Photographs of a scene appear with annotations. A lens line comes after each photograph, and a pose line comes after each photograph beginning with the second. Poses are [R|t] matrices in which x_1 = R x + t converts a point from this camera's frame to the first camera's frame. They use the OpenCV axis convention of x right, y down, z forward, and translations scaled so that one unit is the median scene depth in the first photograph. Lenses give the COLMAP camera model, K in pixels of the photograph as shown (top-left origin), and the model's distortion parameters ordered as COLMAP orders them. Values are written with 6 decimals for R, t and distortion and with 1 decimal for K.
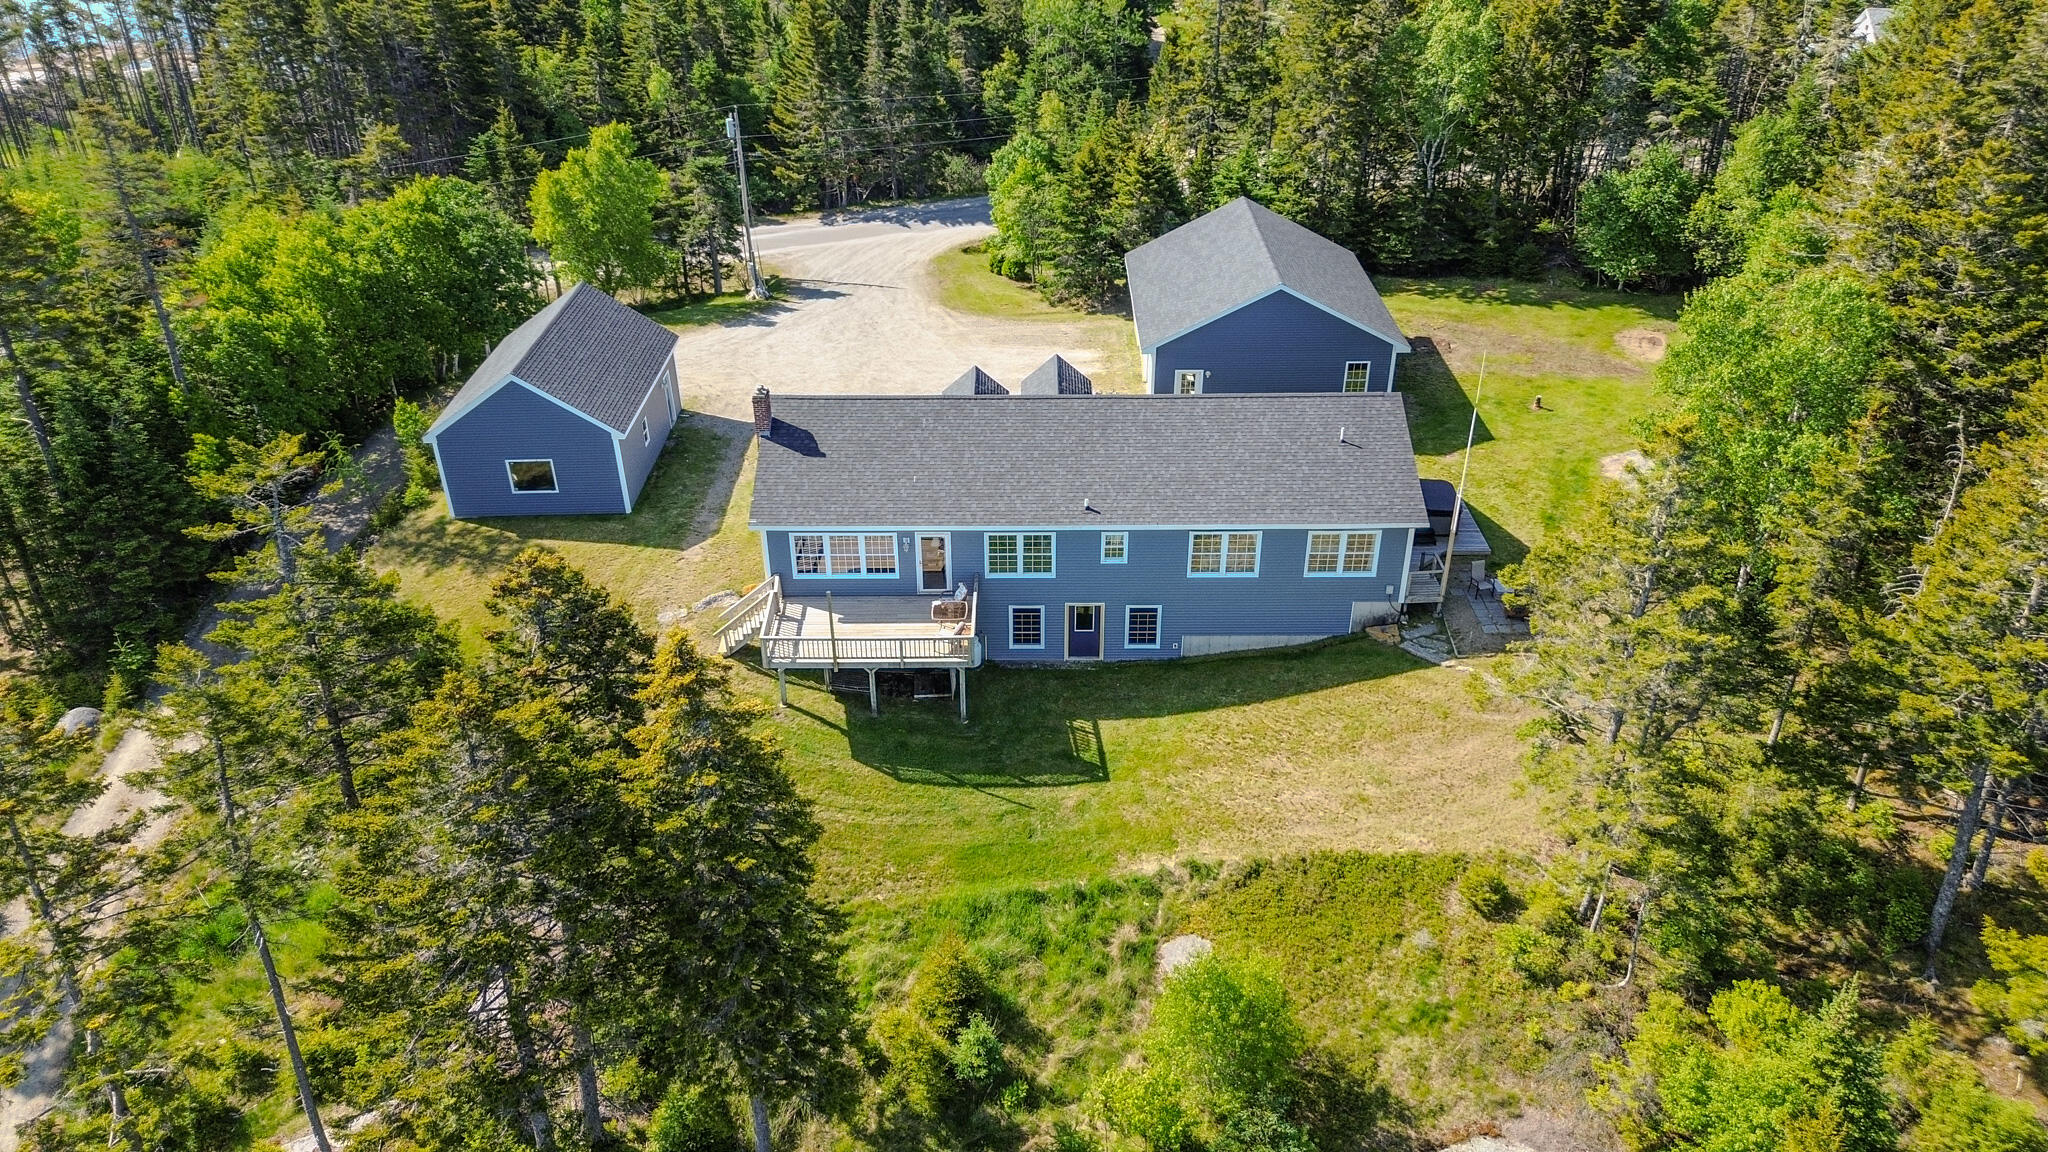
lens RADIAL K [[1471.5, 0, 1018.3], [0, 1471.5, 567.4], [0, 0, 1]] dist [0.189362, -0.451561]
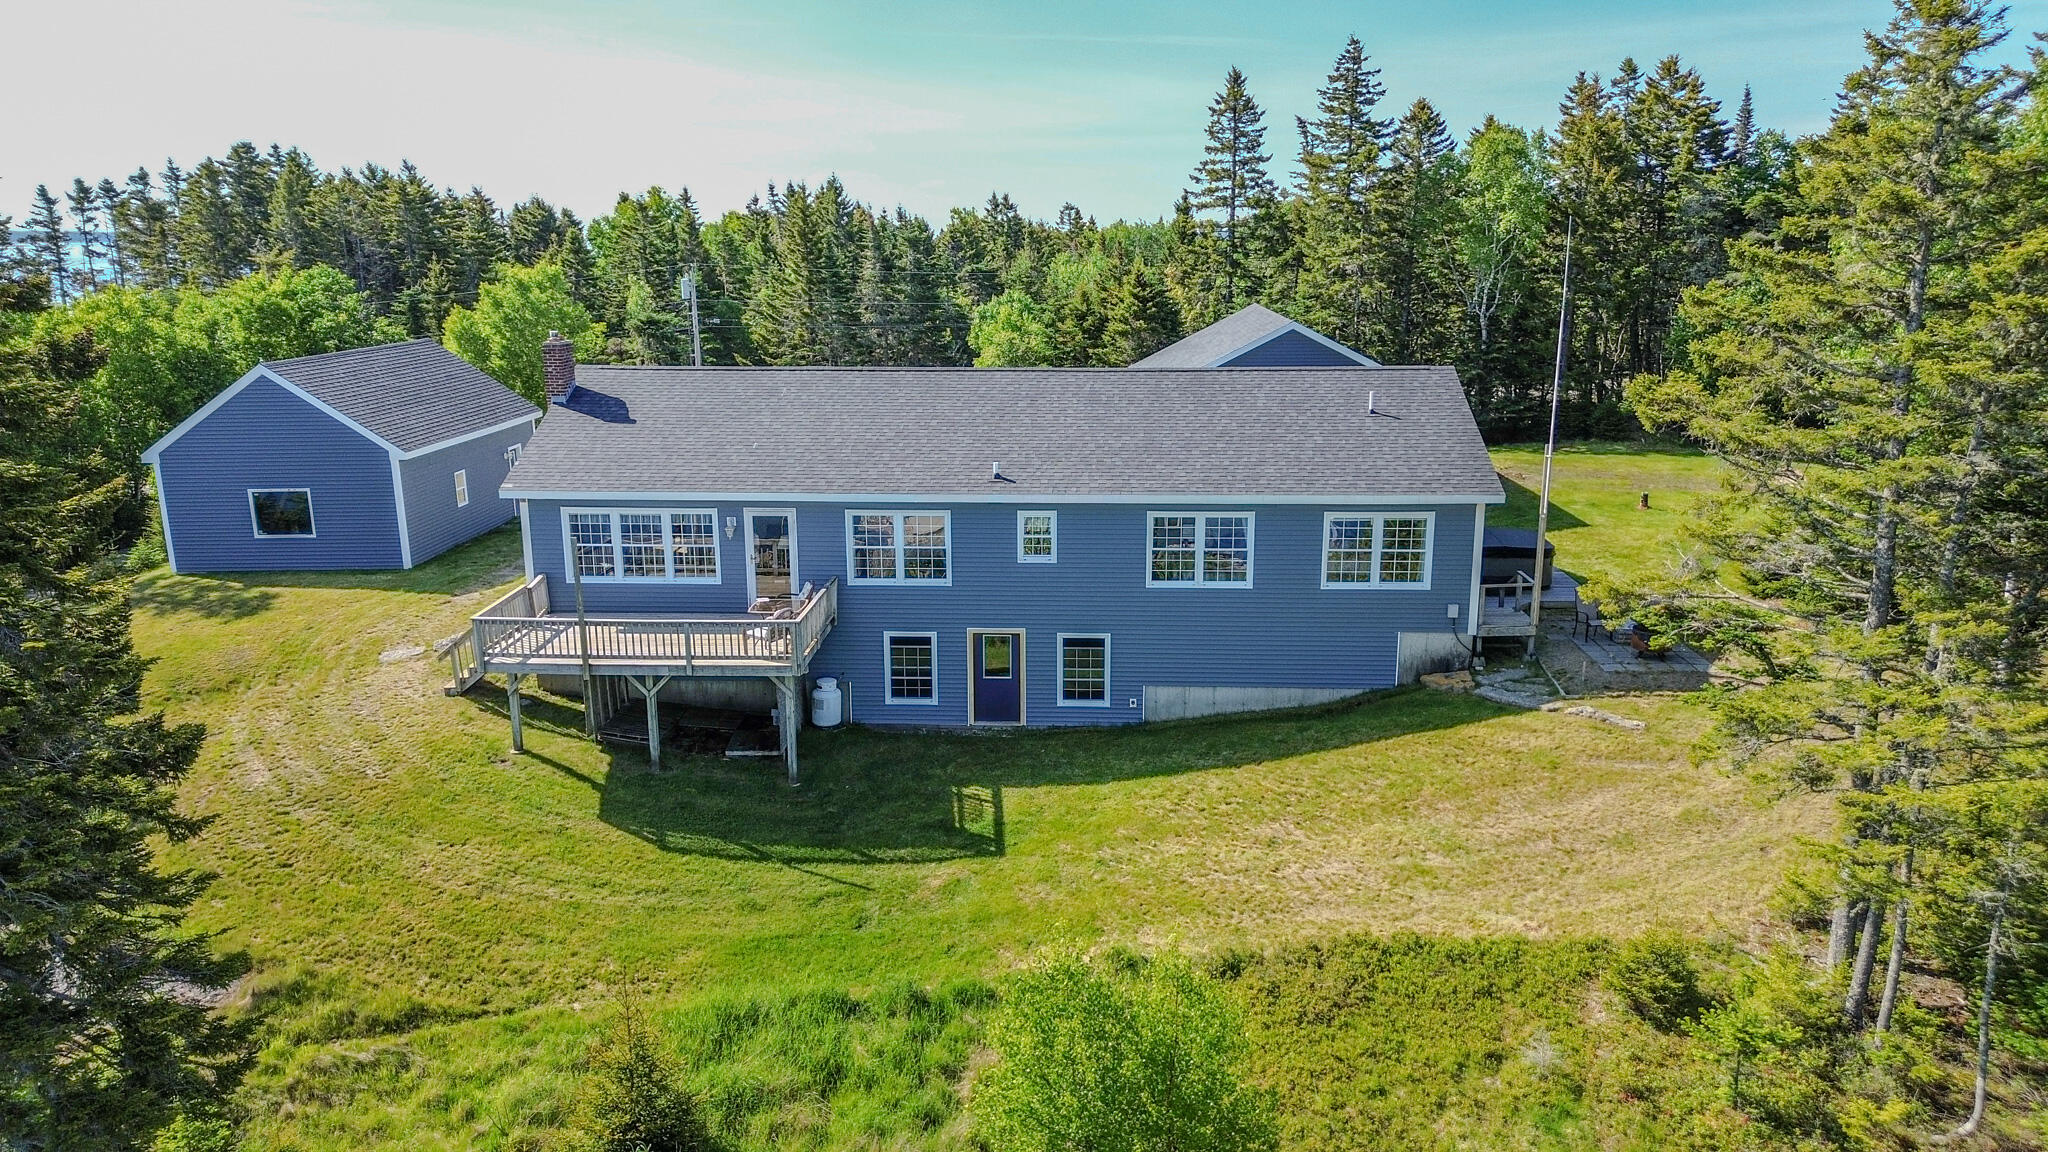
lens RADIAL K [[1447.8, 0, 1024.0], [0, 1447.8, 576.0], [0, 0, 1]] dist [0.085122, -0.102319]
pose [[0.998510, 0.012116, -0.053207, 0.096664], [-0.027393, 0.954578, -0.296700, 0.204652], [0.047196, 0.297715, 0.953487, 0.380119]]
